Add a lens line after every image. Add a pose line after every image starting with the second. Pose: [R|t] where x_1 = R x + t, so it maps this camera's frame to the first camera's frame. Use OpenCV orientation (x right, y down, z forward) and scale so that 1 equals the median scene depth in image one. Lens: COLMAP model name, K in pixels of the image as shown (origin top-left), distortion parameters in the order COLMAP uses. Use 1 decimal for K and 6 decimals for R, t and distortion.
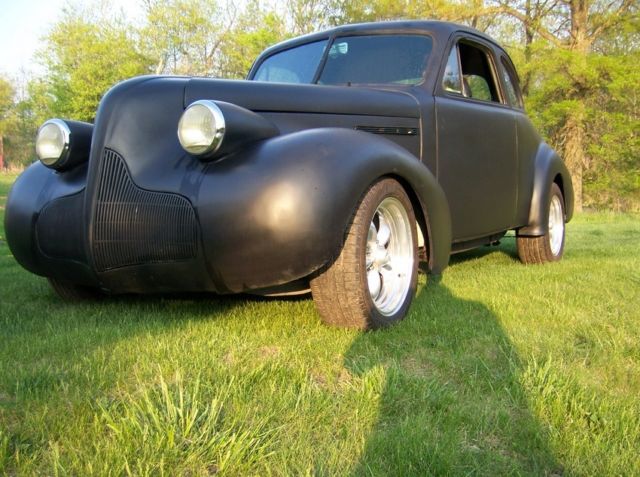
lens RADIAL K [[699.6, 0, 319.8], [0, 699.6, 257.8], [0, 0, 1]] dist [-0.142024, 0.091154]
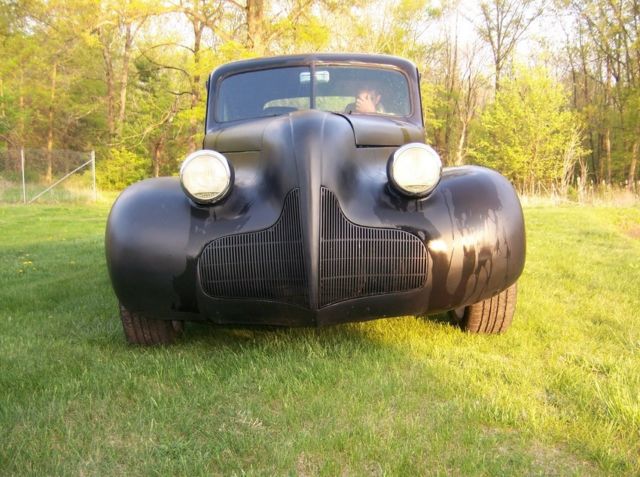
lens RADIAL K [[699.6, 0, 319.8], [0, 699.6, 257.8], [0, 0, 1]] dist [-0.142024, 0.091154]
pose [[0.864771, -0.062133, 0.498308, -0.707080], [0.056259, 0.998056, 0.026811, -0.068982], [-0.499005, 0.004849, 0.866585, 0.095749]]
